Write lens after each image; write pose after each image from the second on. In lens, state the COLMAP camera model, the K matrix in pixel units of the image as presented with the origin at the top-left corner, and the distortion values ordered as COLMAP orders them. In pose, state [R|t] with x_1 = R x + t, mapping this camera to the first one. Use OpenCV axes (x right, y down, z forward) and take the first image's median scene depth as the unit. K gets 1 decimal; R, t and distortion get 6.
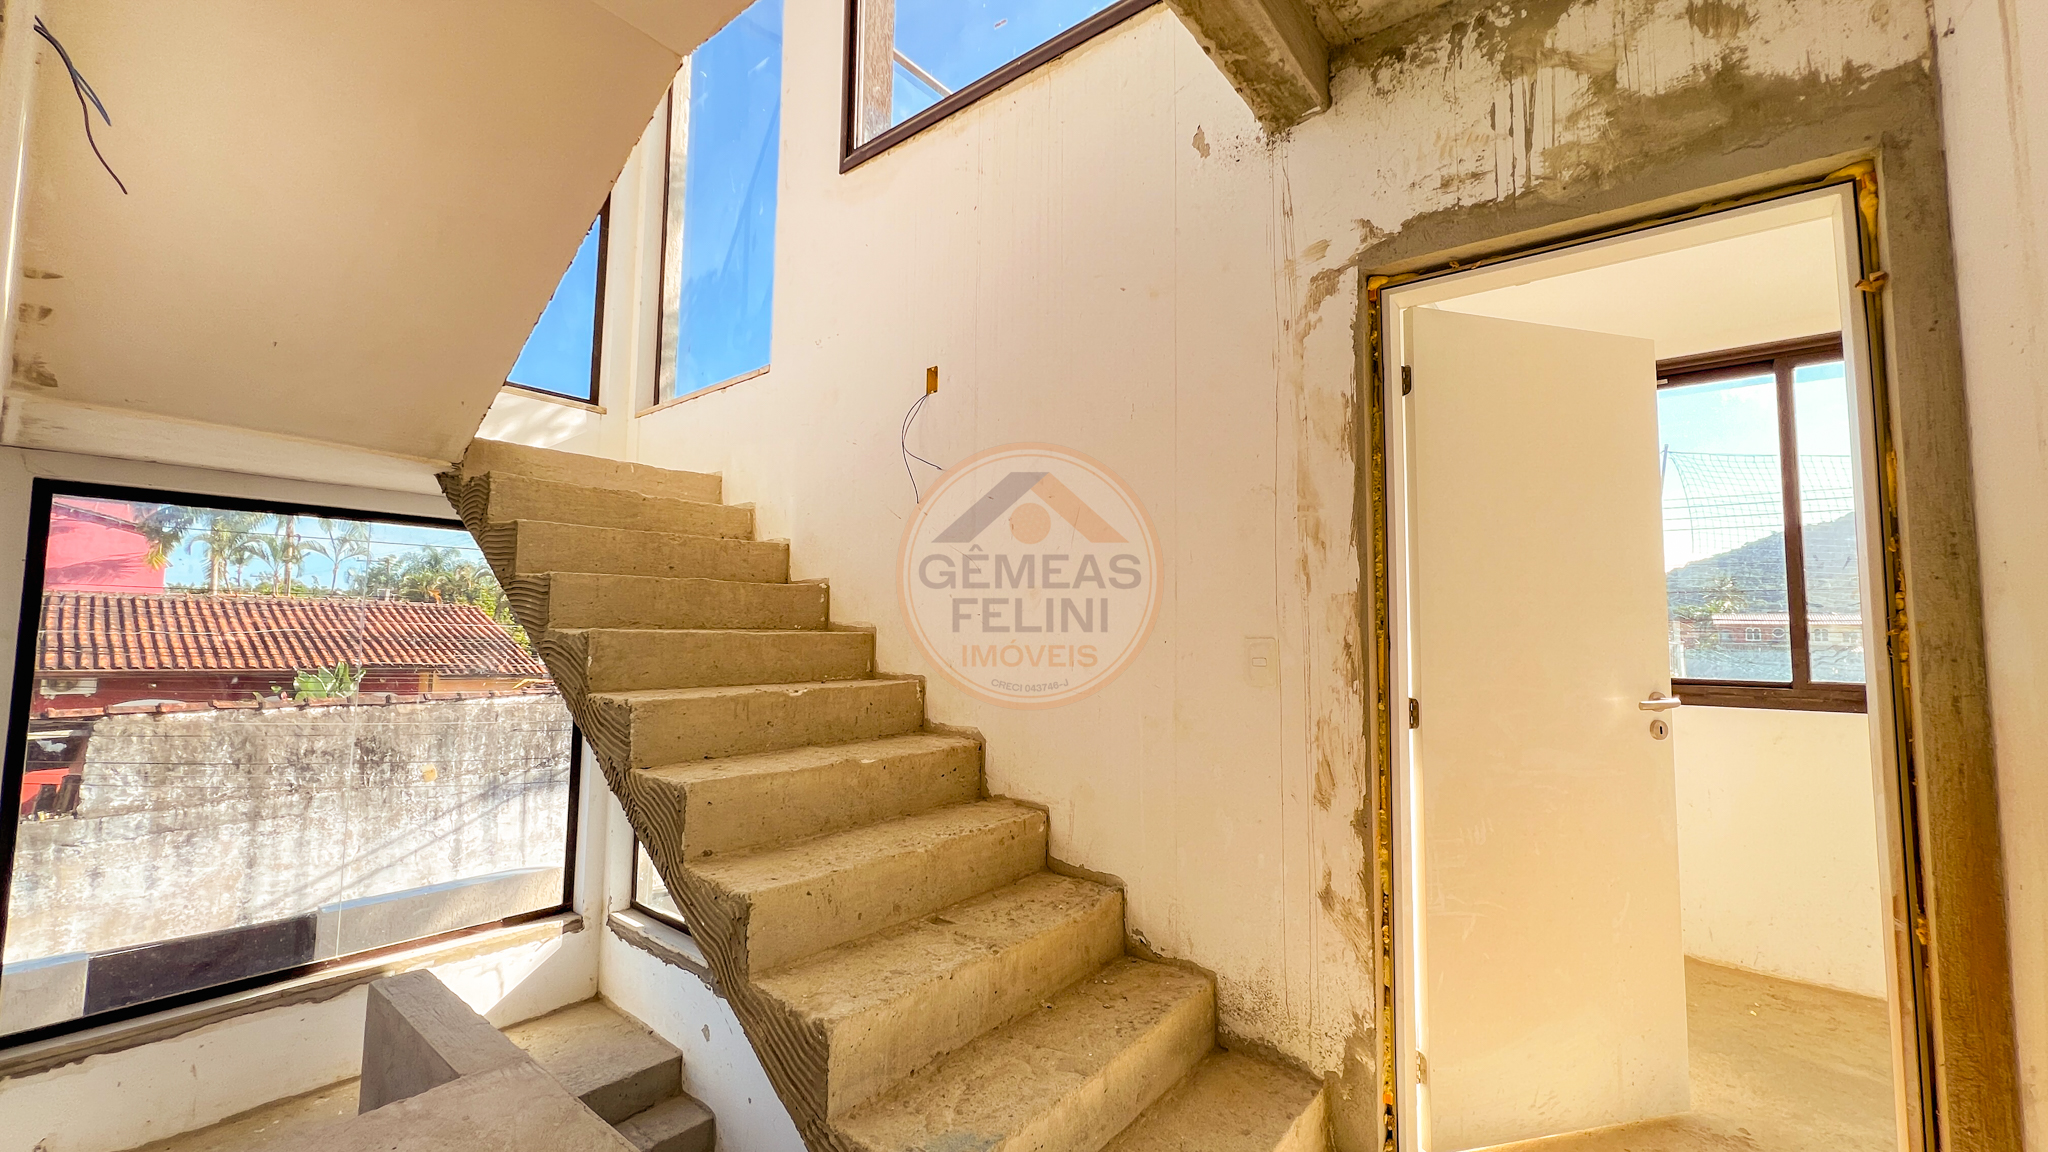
lens RADIAL K [[822.4, 0, 1022.0], [0, 822.4, 568.9], [0, 0, 1]] dist [-0.004111, 0.001890]
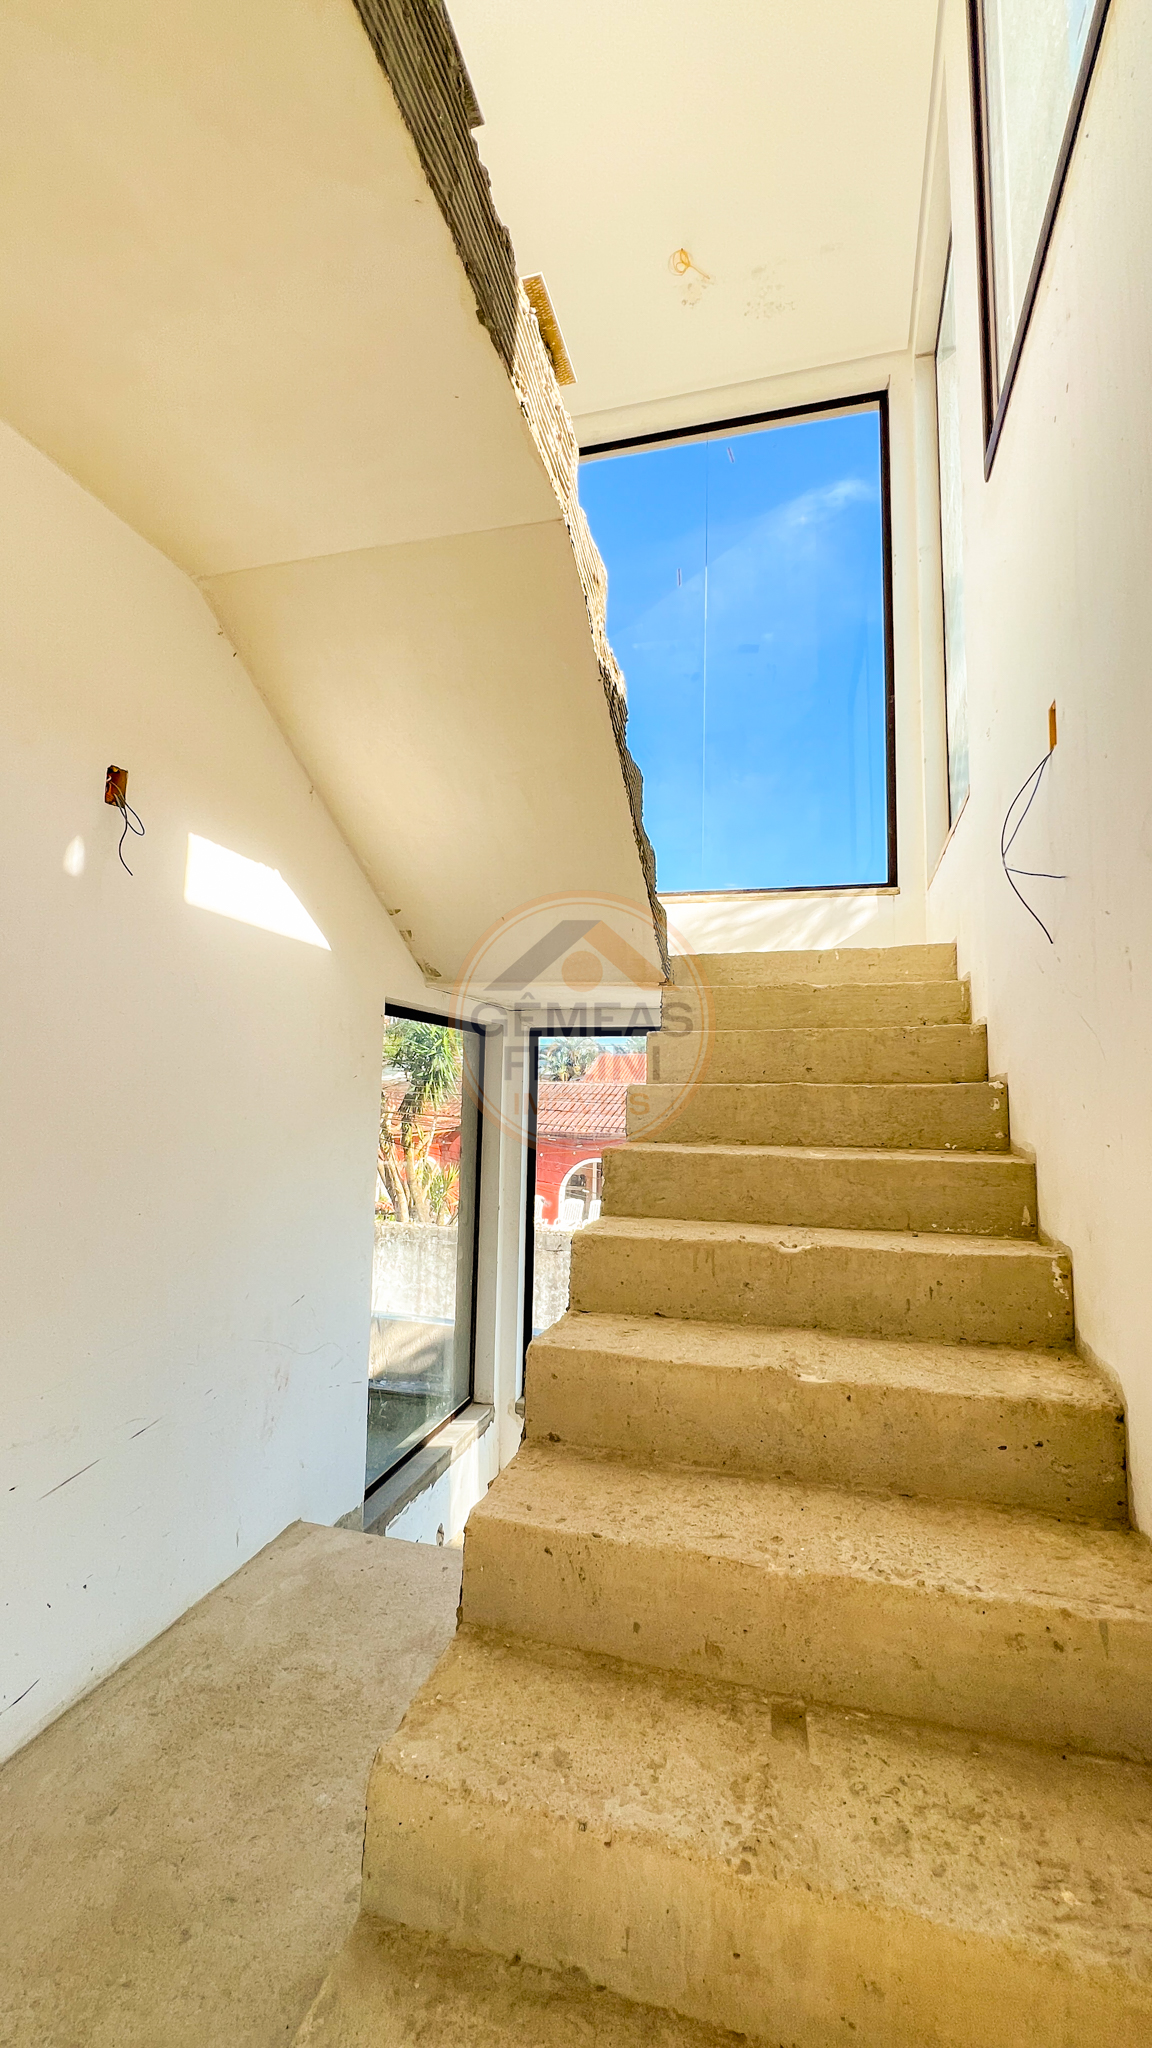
lens RADIAL K [[822.4, 0, 583.5], [0, 822.4, 1021.9], [0, 0, 1]] dist [-0.004111, 0.001890]
pose [[0.388000, -0.089778, -0.917277, 0.103159], [0.060198, 0.995588, -0.071980, -0.001185], [0.919692, -0.027290, 0.391692, 0.178833]]
